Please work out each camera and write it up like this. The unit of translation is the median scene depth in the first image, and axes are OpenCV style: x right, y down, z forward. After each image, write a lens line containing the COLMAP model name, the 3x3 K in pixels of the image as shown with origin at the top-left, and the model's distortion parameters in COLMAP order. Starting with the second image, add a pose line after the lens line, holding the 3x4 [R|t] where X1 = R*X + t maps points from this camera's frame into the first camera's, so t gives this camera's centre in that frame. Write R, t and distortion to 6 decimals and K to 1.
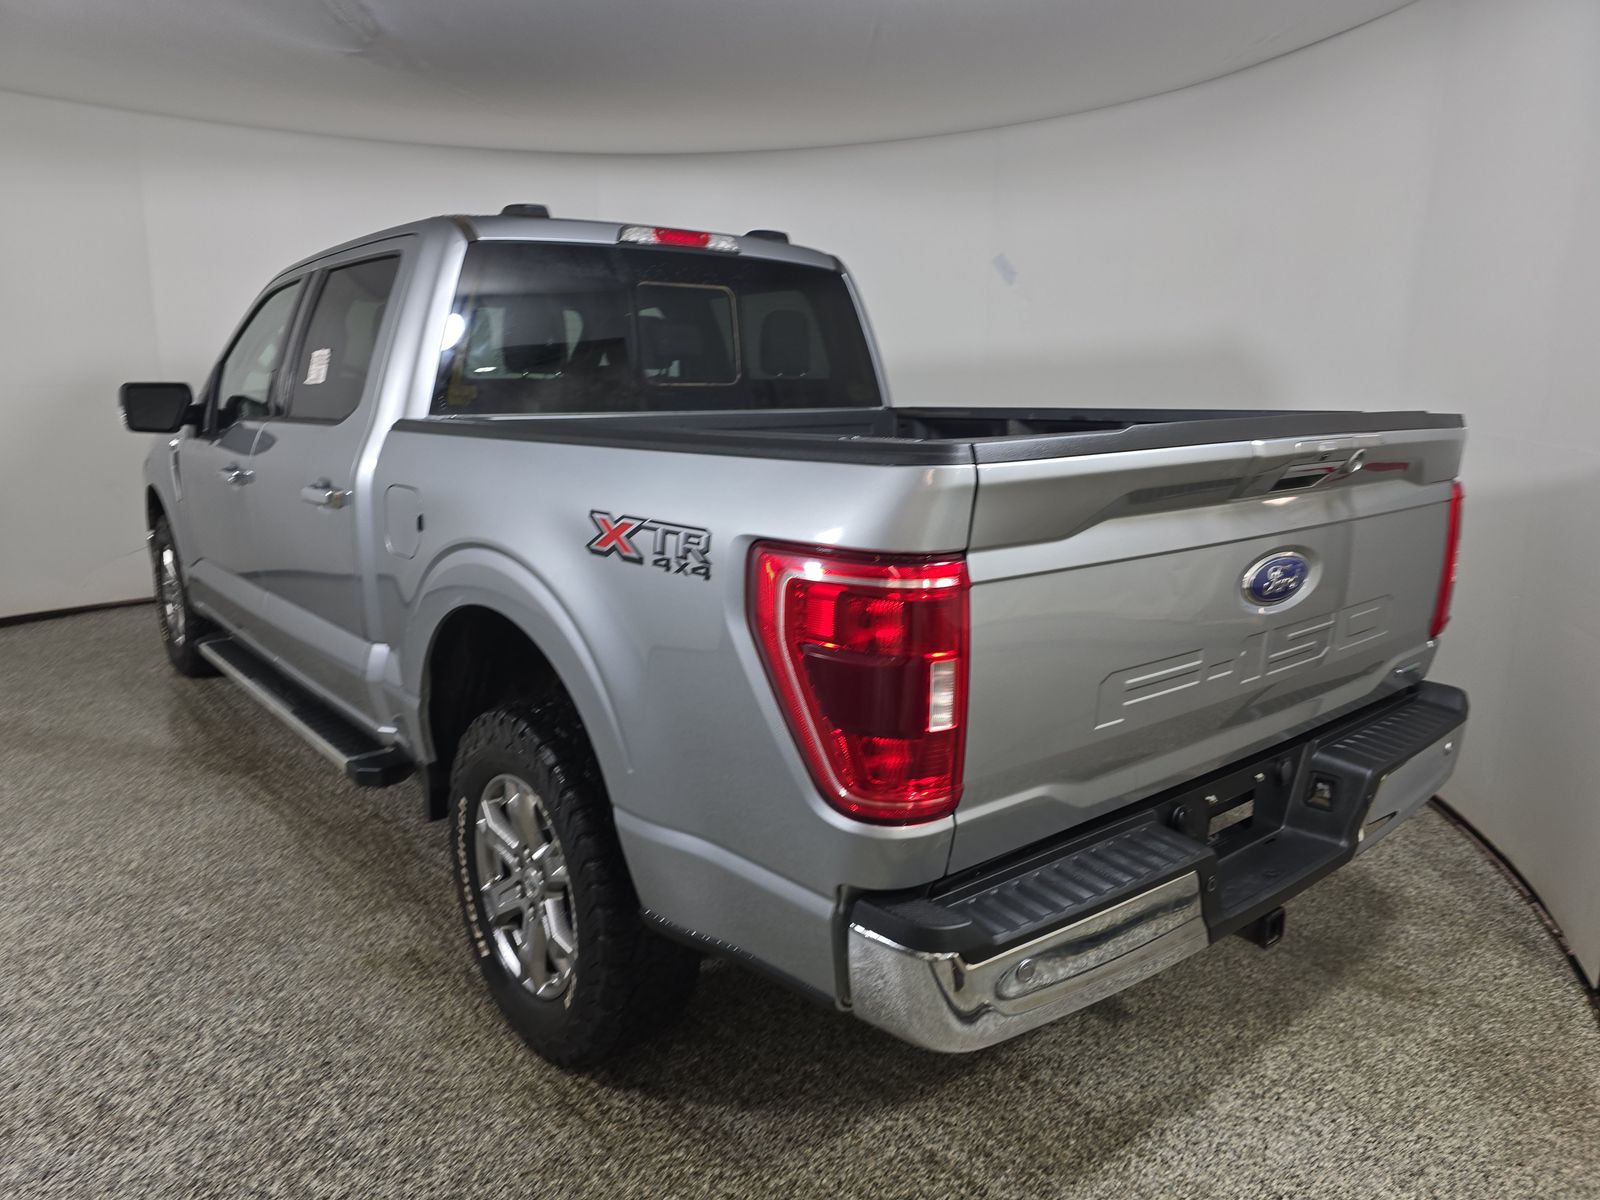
lens RADIAL K [[1080.2, 0, 811.5], [0, 1080.2, 605.9], [0, 0, 1]] dist [0.040561, -0.048550]
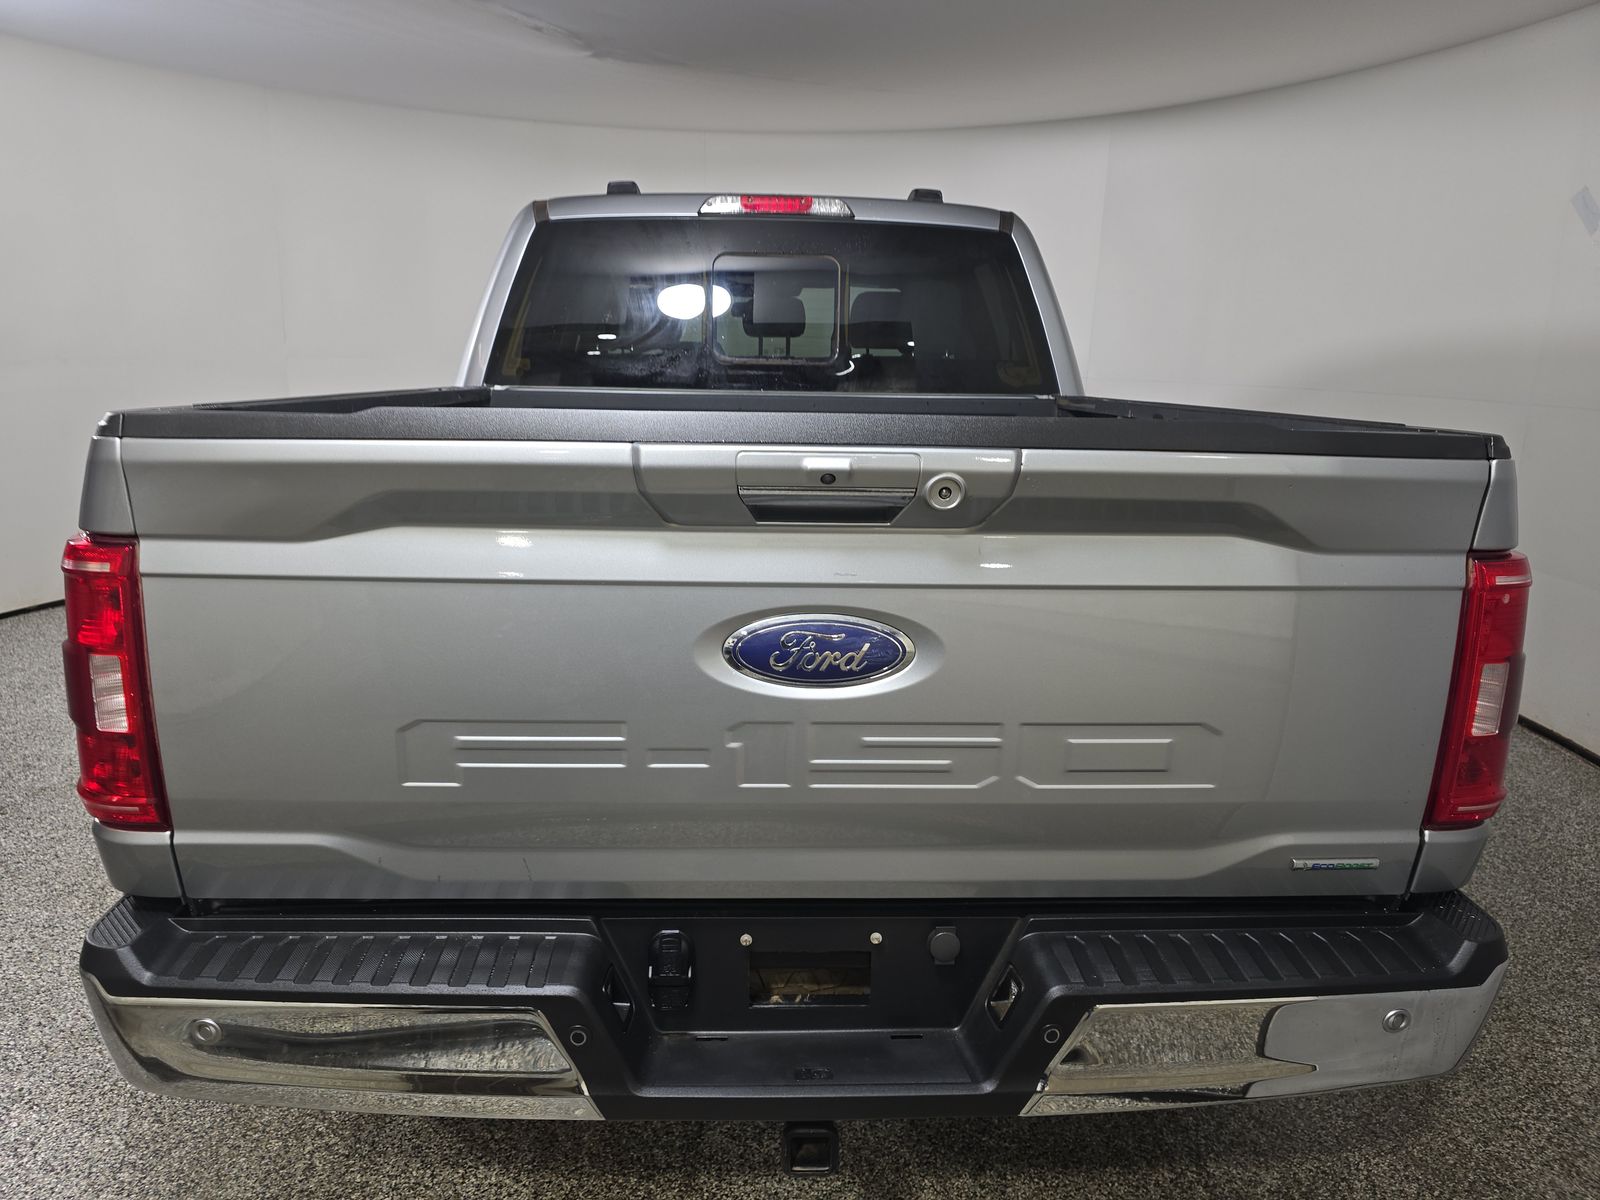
lens RADIAL K [[1080.2, 0, 797.6], [0, 1080.2, 596.7], [0, 0, 1]] dist [0.040561, -0.048550]
pose [[0.803338, 0.143479, -0.577981, 0.514697], [-0.140004, 0.988843, 0.050880, -0.057879], [0.578833, 0.040046, 0.814462, 0.277365]]
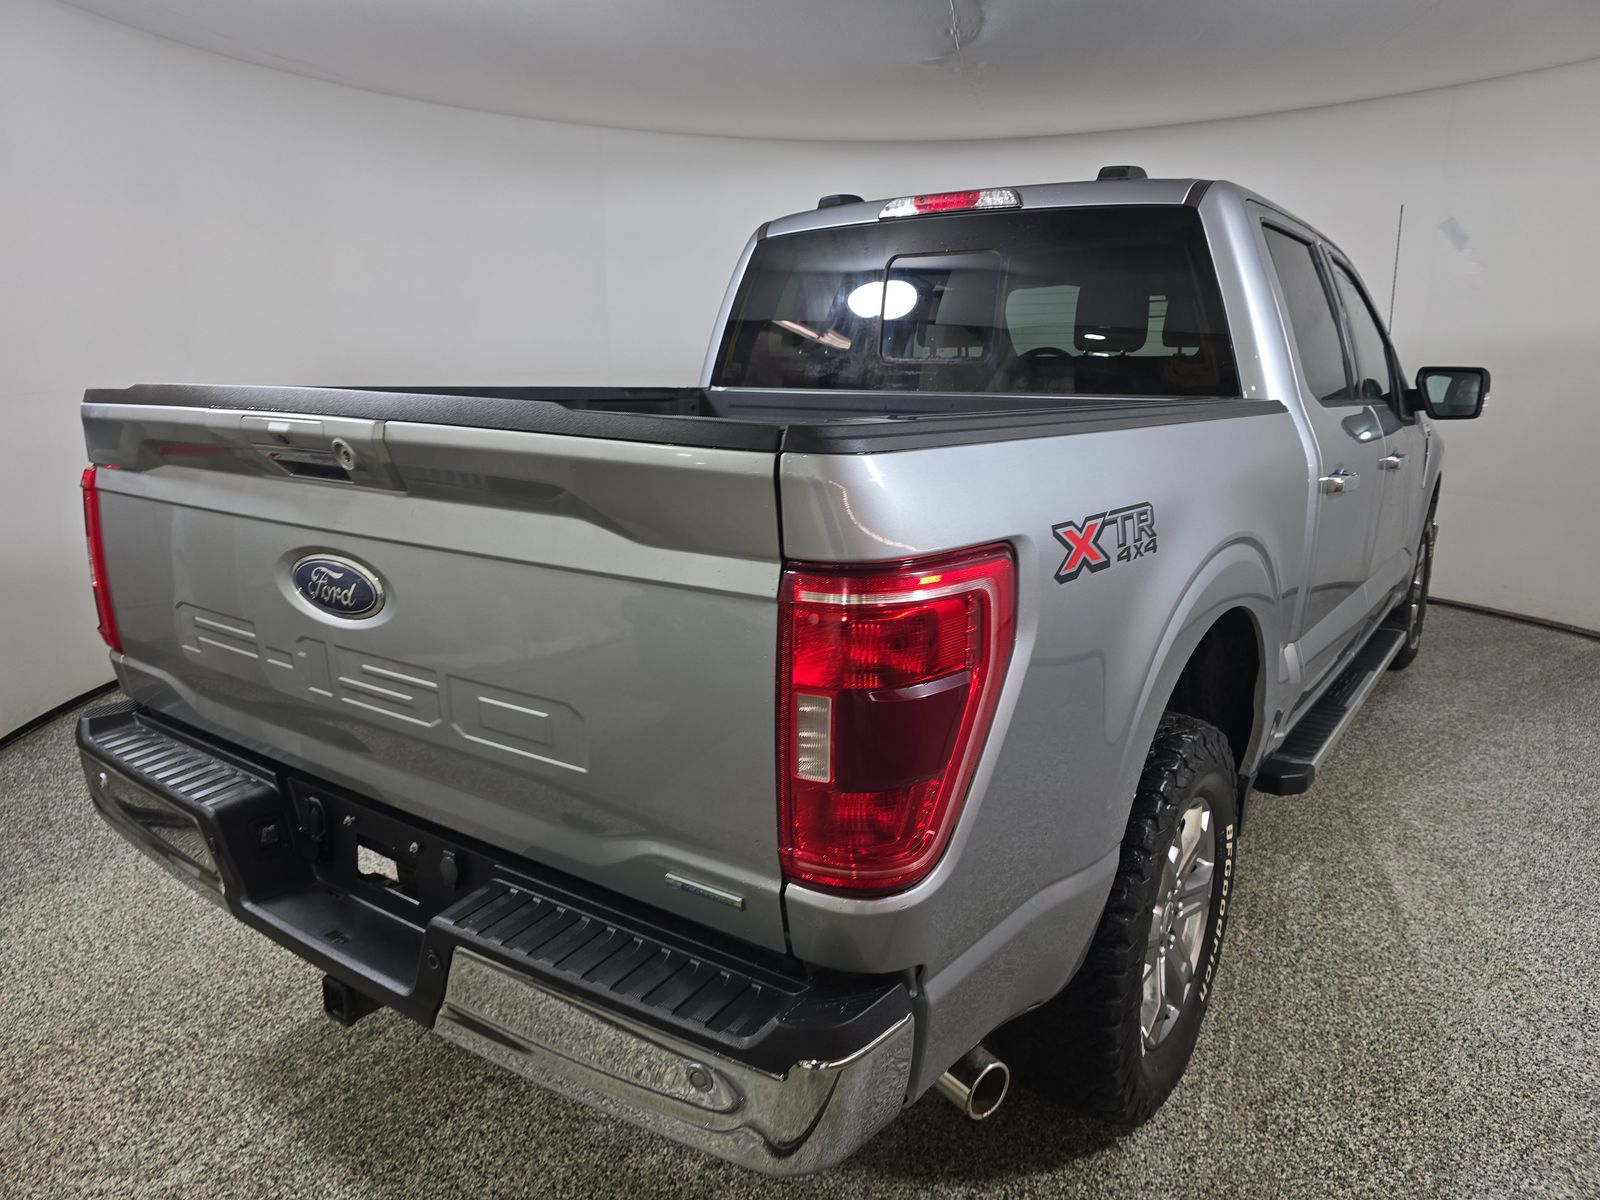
lens RADIAL K [[1080.2, 0, 803.4], [0, 1080.2, 608.5], [0, 0, 1]] dist [0.040561, -0.048550]
pose [[0.265935, 0.214690, -0.939780, 0.839177], [-0.203435, 0.965428, 0.162982, -0.138852], [0.942281, 0.147841, 0.300416, 0.697958]]
